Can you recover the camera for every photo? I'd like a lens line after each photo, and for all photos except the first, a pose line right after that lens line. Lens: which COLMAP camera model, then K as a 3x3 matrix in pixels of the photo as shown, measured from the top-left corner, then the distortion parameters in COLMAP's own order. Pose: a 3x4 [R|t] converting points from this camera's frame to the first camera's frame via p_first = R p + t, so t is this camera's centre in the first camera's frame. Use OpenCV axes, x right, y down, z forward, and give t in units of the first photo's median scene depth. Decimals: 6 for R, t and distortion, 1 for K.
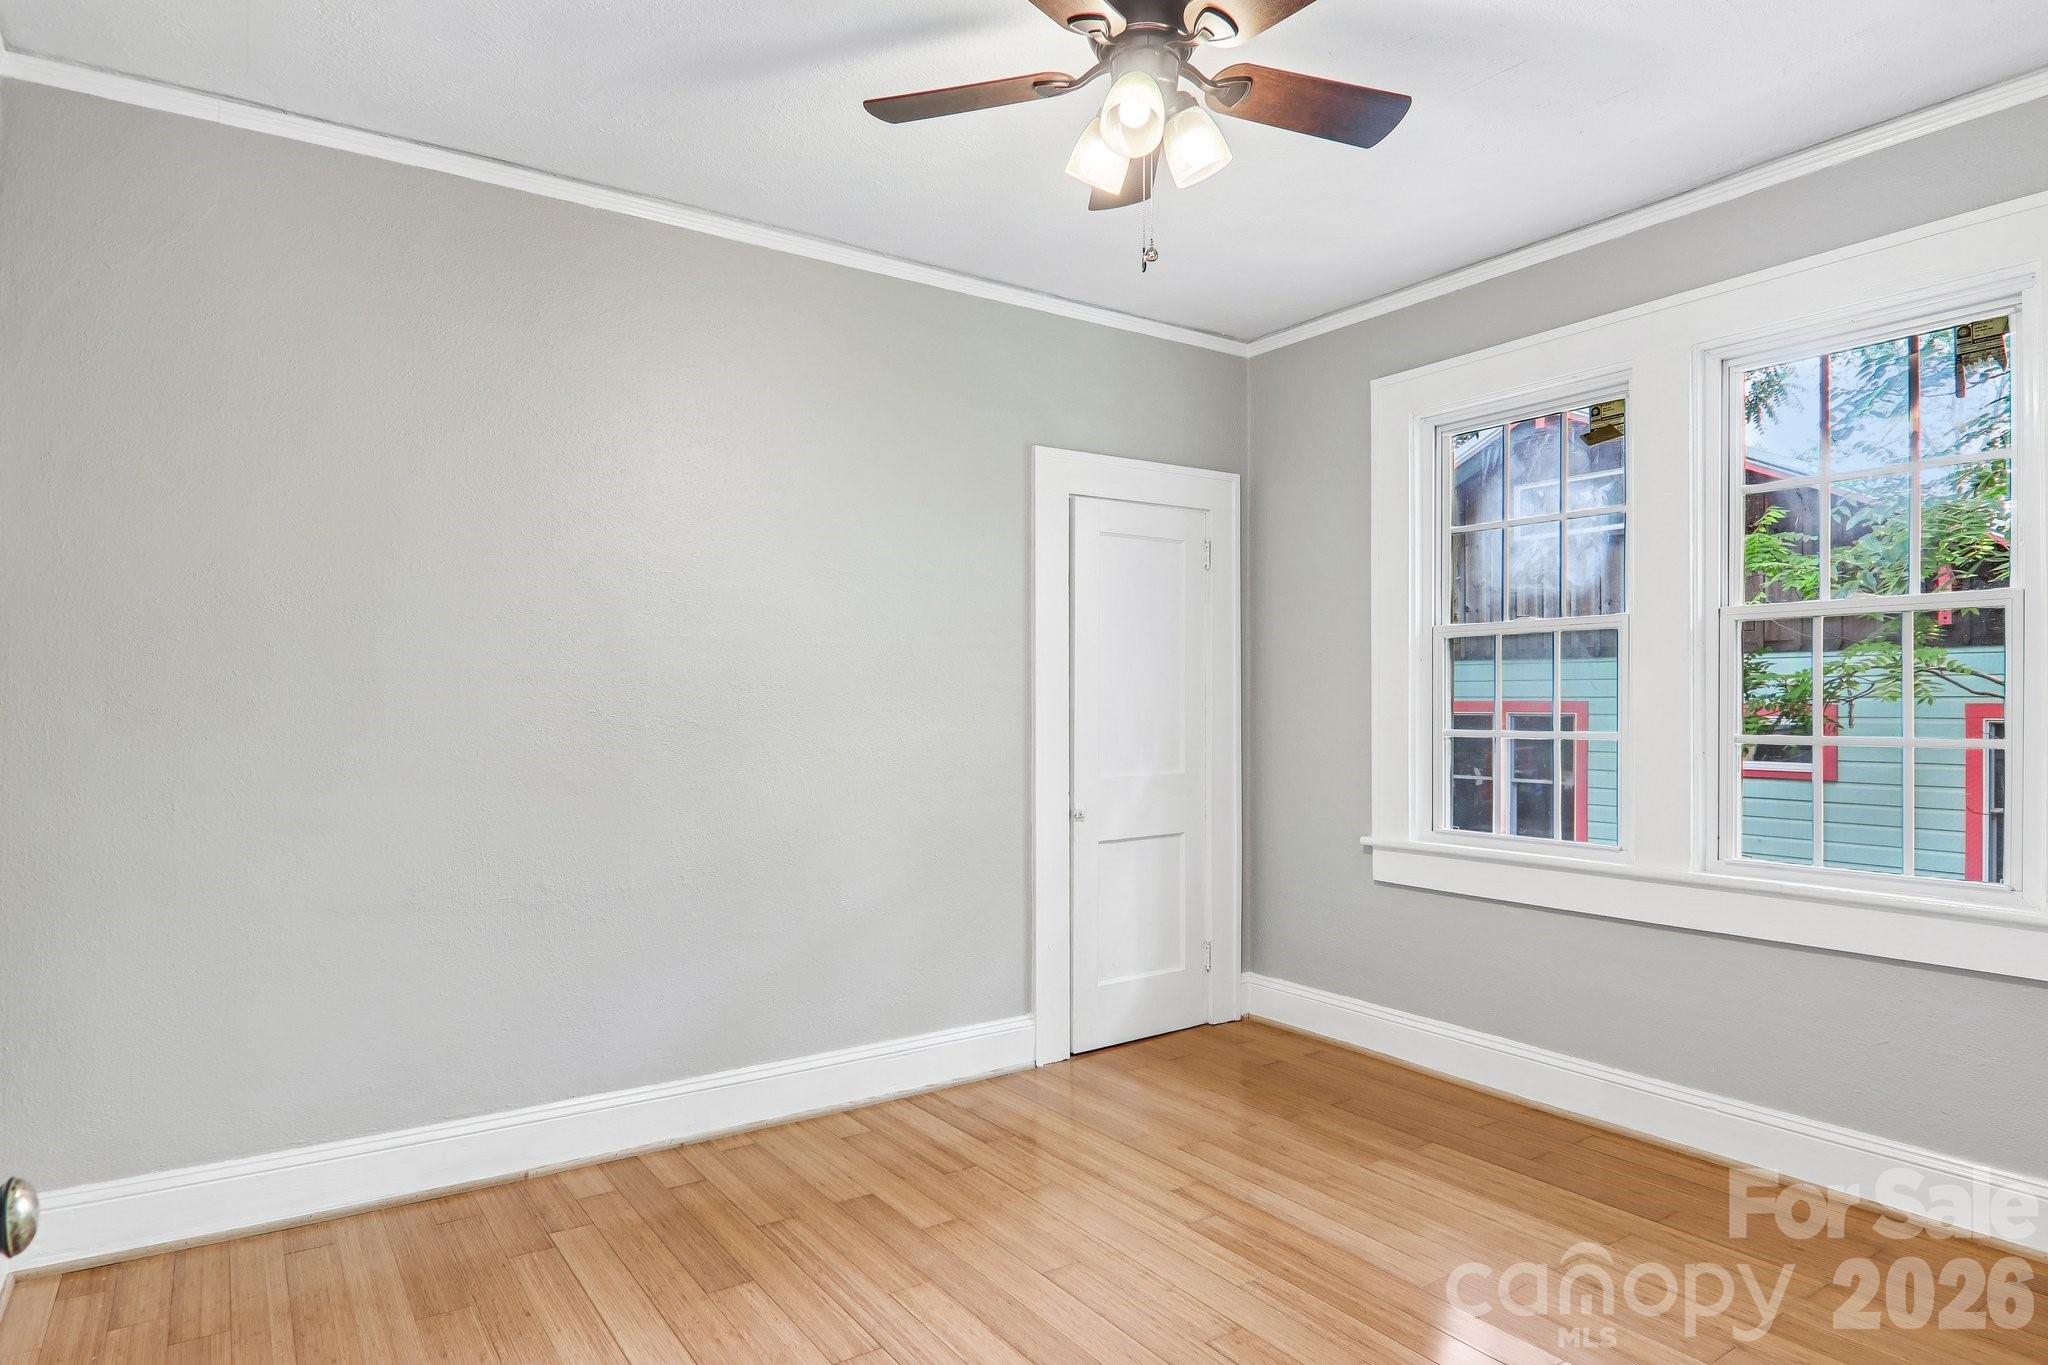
lens RADIAL K [[1179.0, 0, 1020.2], [0, 1179.0, 700.2], [0, 0, 1]] dist [0.001774, -0.000640]
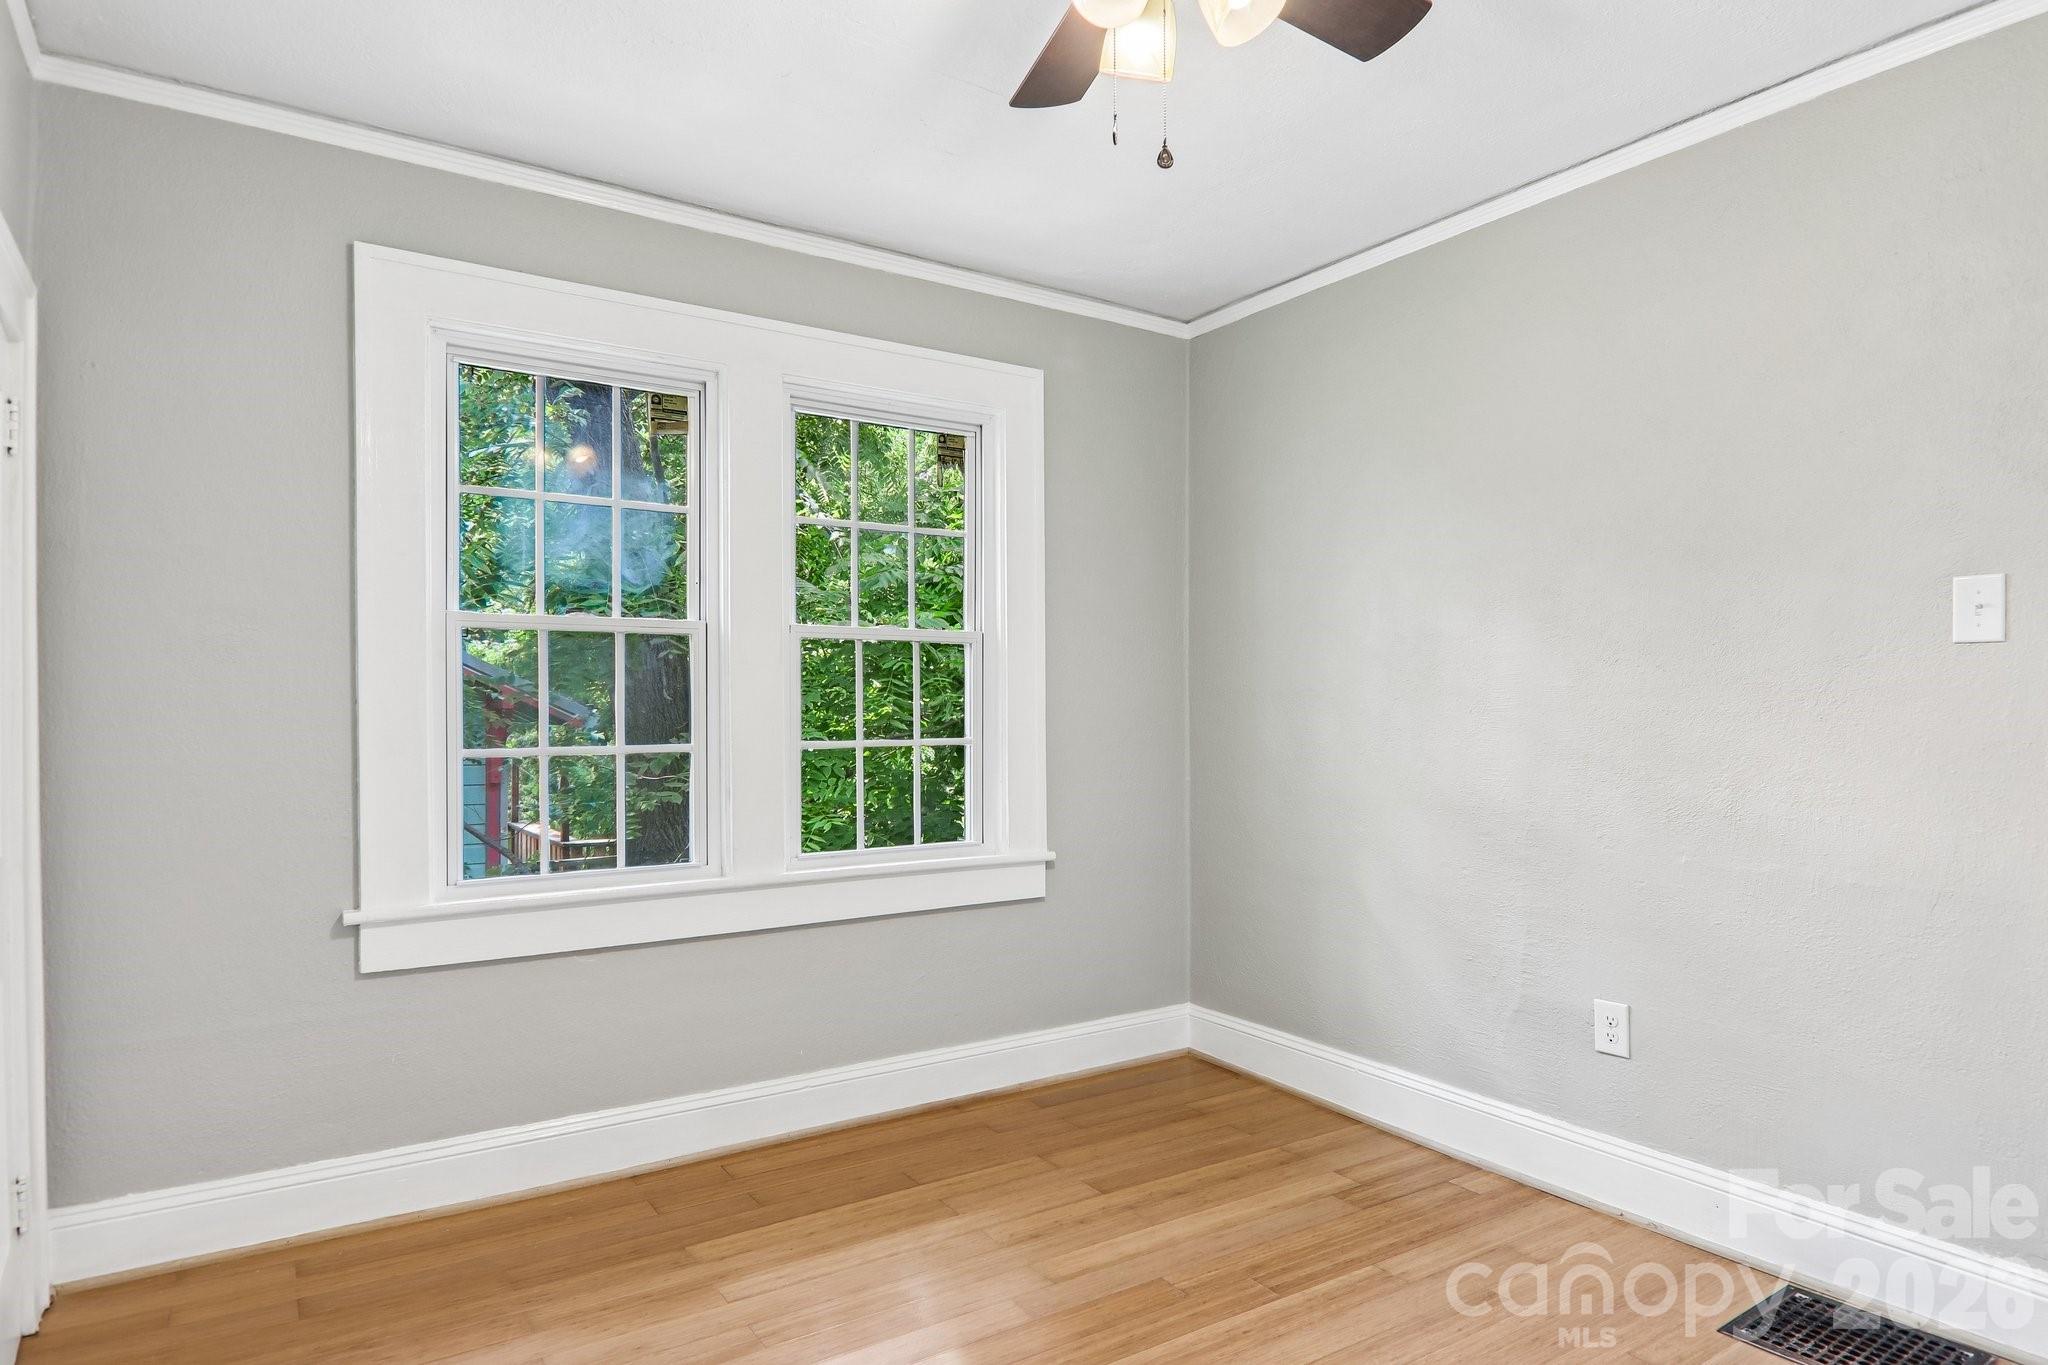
lens RADIAL K [[1169.7, 0, 992.9], [0, 1169.7, 724.7], [0, 0, 1]] dist [-0.001169, -0.017661]
pose [[0.018911, -0.006170, 0.999802, -0.440072], [0.006385, 0.999961, 0.006050, 0.007349], [-0.999801, 0.006269, 0.018950, 0.738539]]
